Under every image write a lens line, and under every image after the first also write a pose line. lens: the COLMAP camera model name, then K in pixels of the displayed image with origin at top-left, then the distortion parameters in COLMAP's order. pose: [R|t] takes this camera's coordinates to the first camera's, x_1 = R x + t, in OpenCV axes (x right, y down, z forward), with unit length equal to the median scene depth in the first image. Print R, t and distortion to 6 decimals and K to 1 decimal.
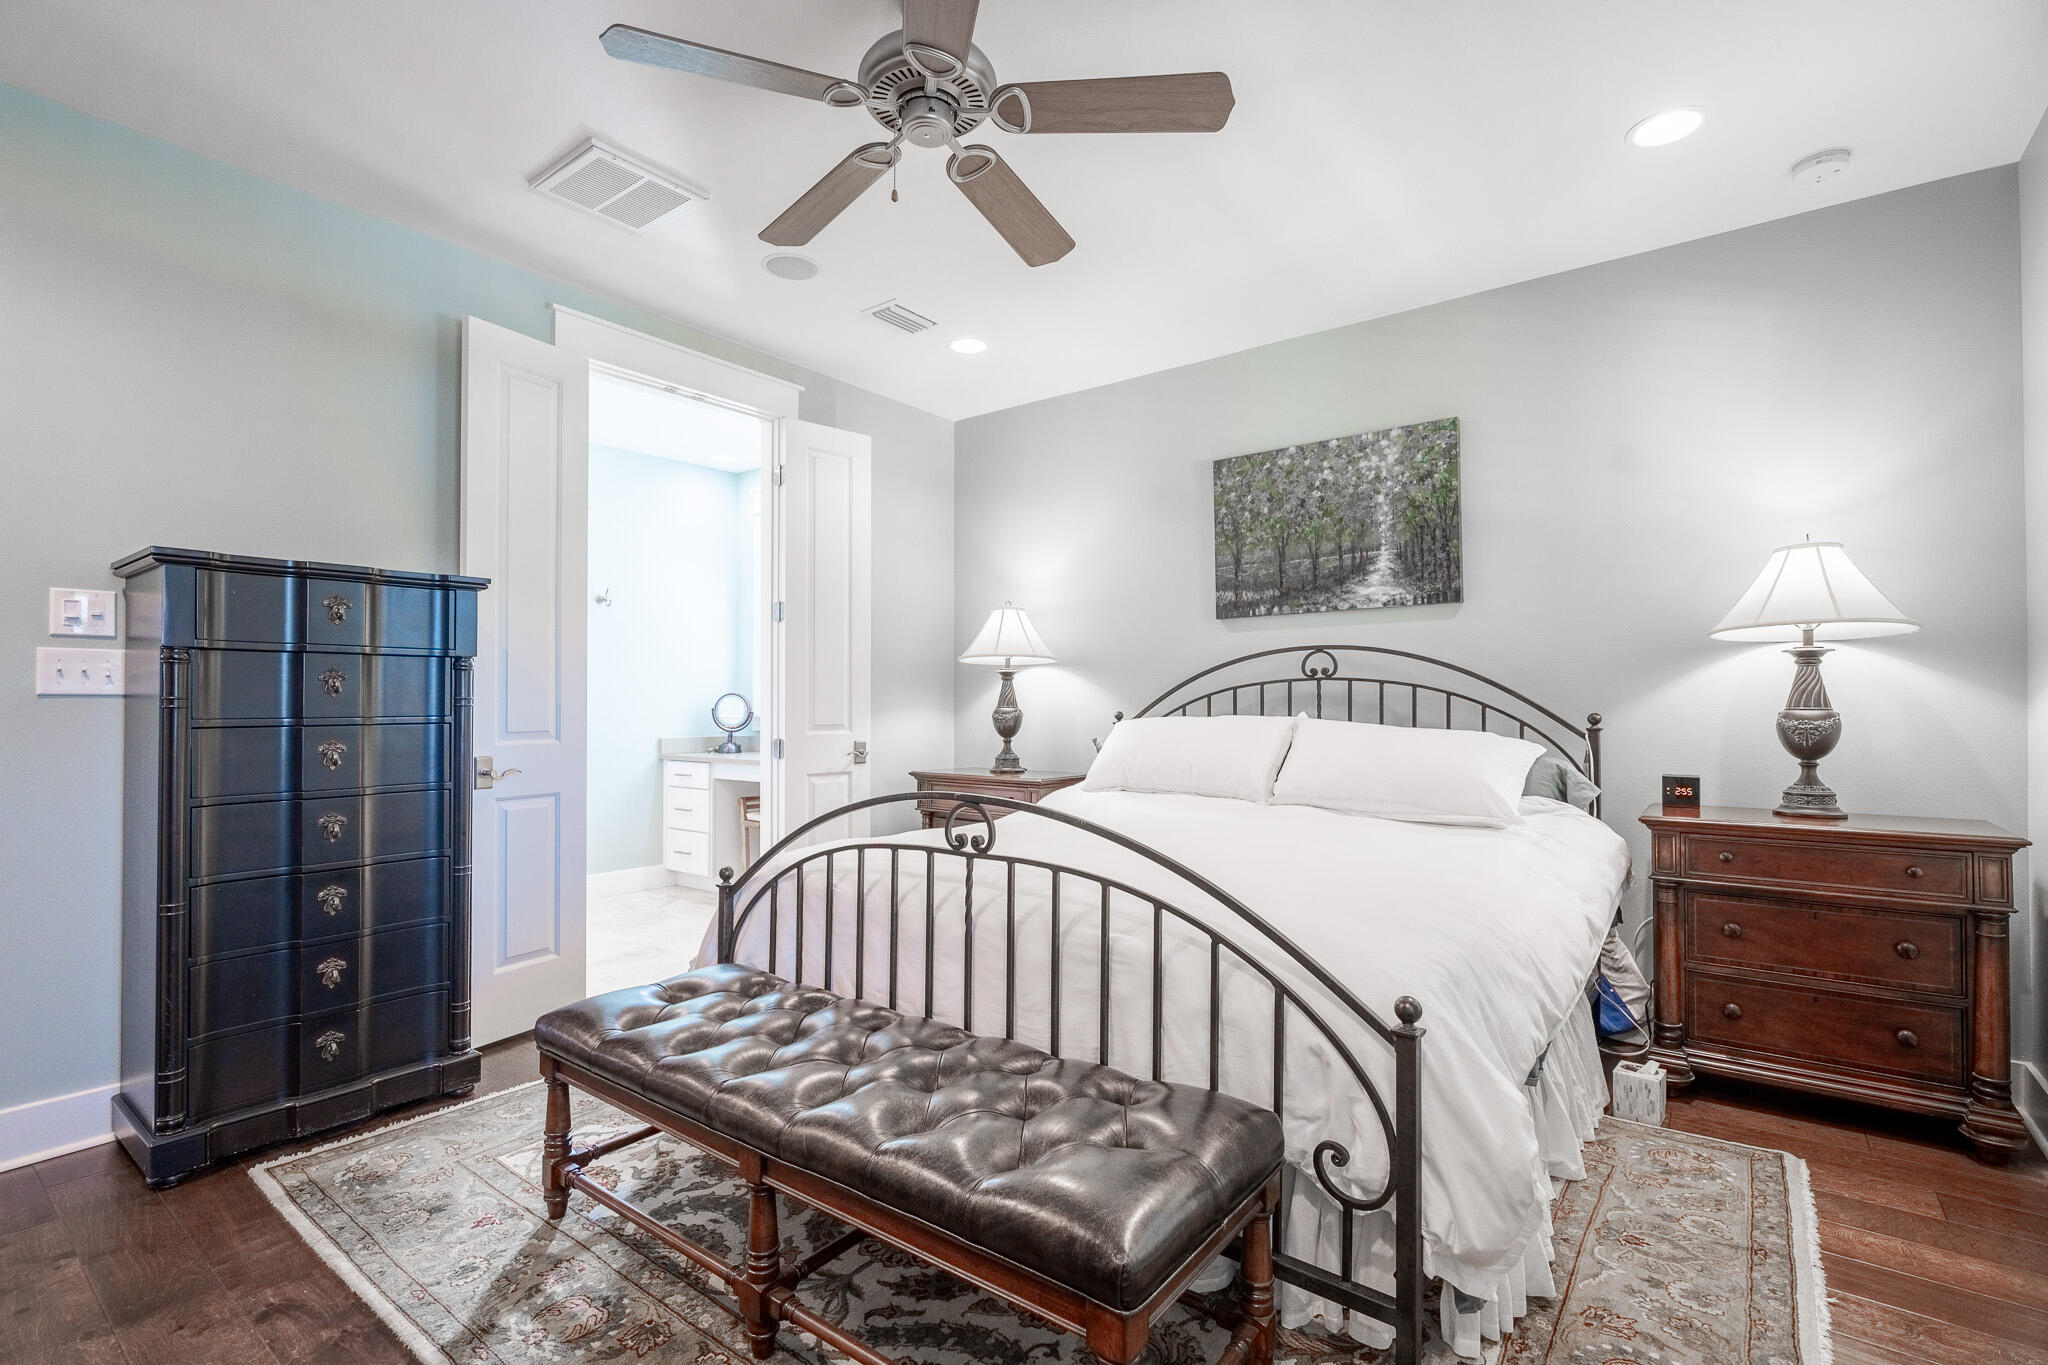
lens RADIAL K [[935.9, 0, 1018.6], [0, 935.9, 686.8], [0, 0, 1]] dist [-0.003286, 0.000459]
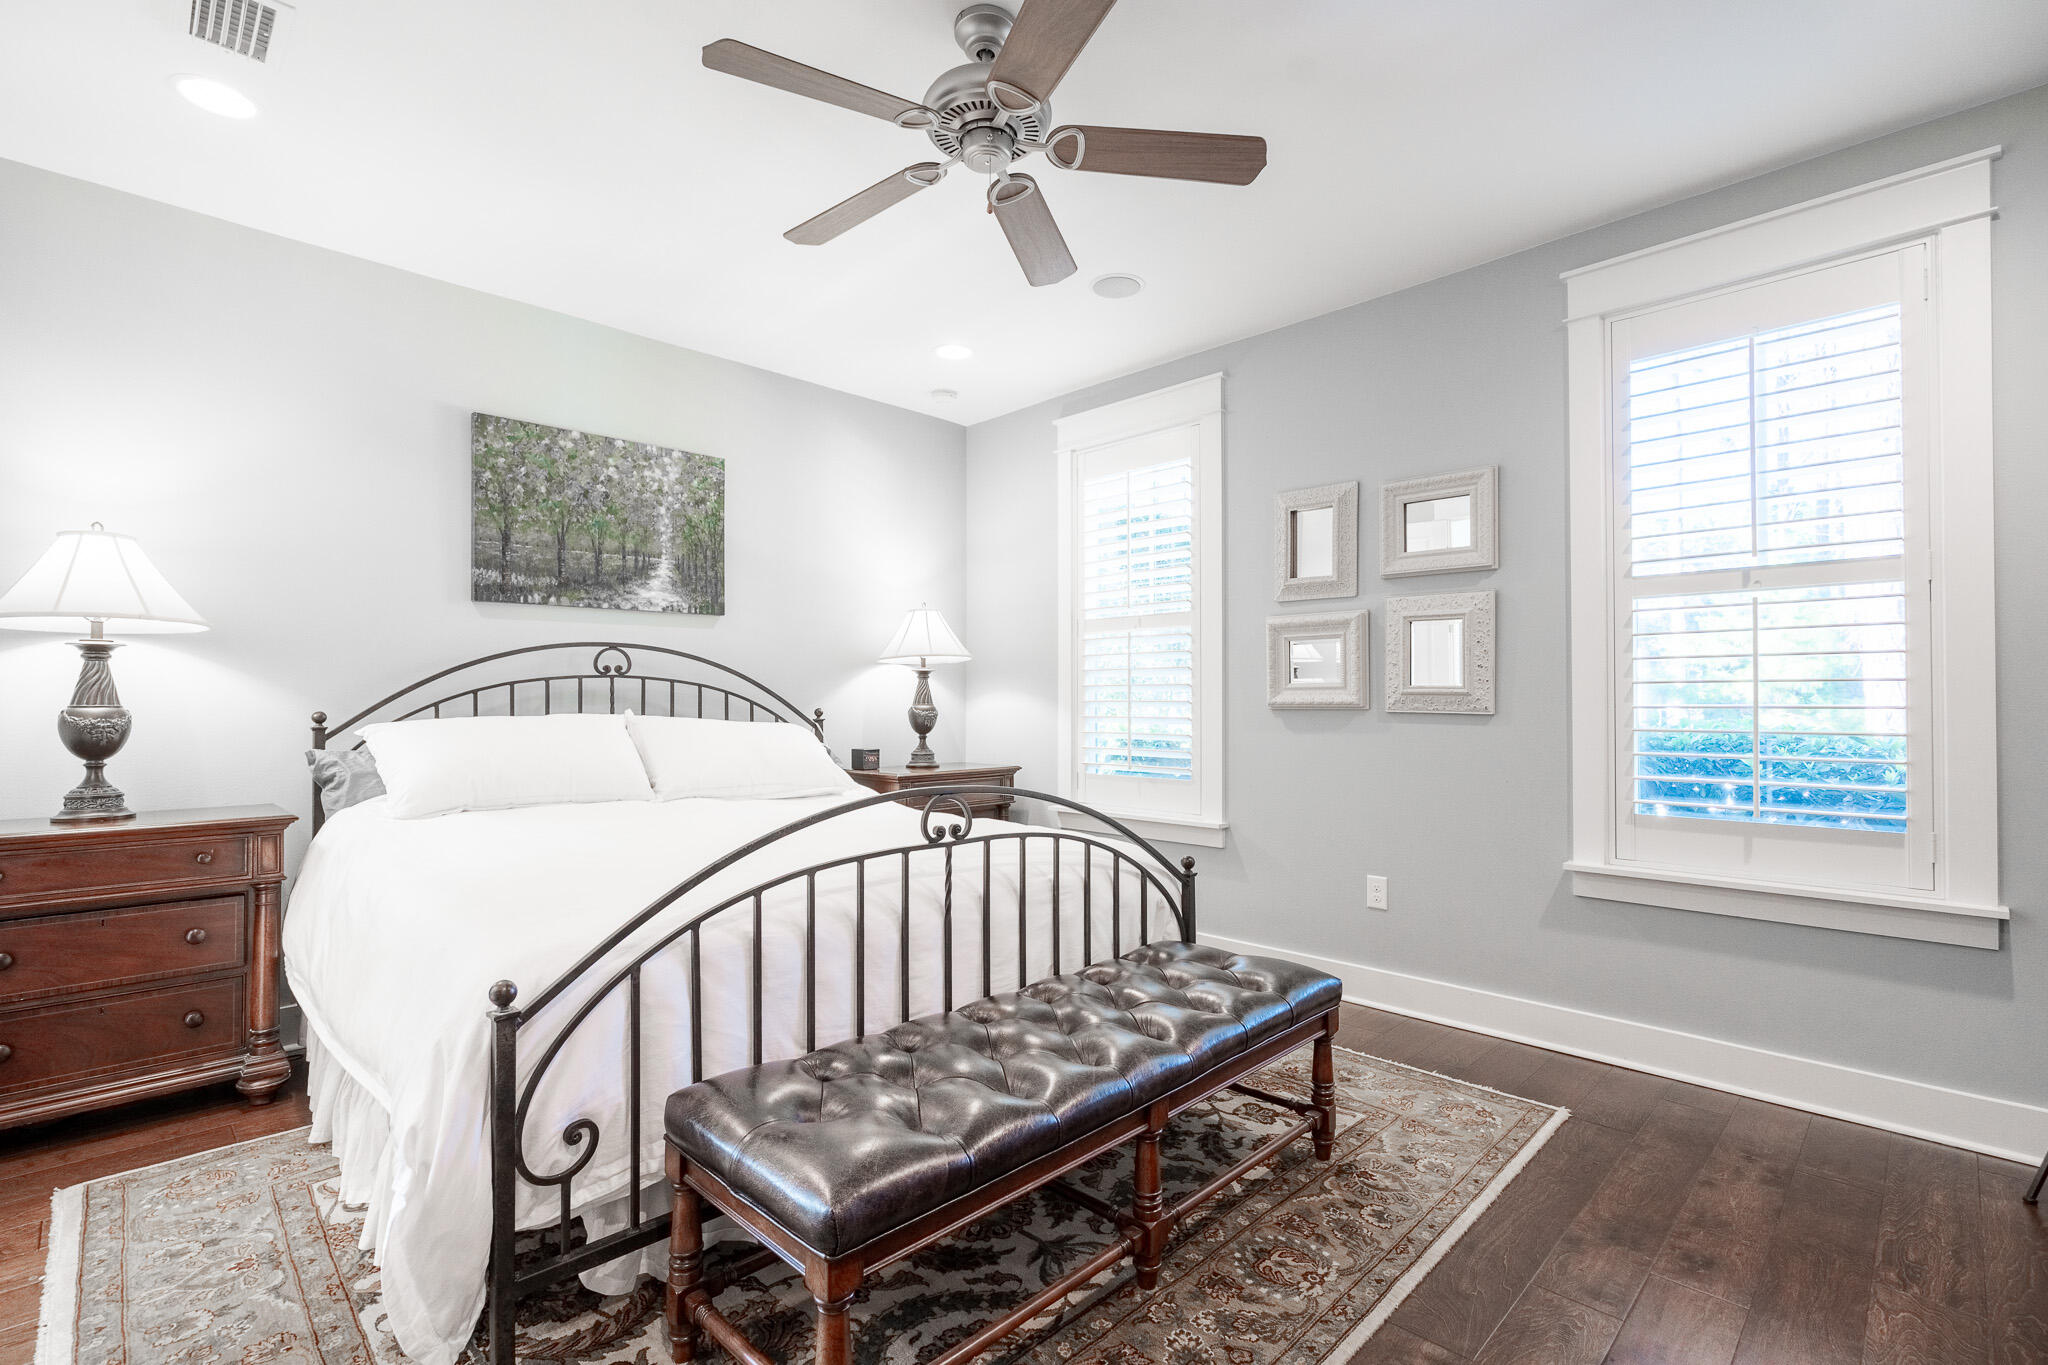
lens RADIAL K [[935.9, 0, 1018.6], [0, 935.9, 686.8], [0, 0, 1]] dist [-0.003286, 0.000459]
pose [[0.130886, 0.016237, 0.991264, -0.618583], [-0.018398, 0.999733, -0.013946, 0.008881], [-0.991227, -0.016412, 0.131150, 0.446361]]
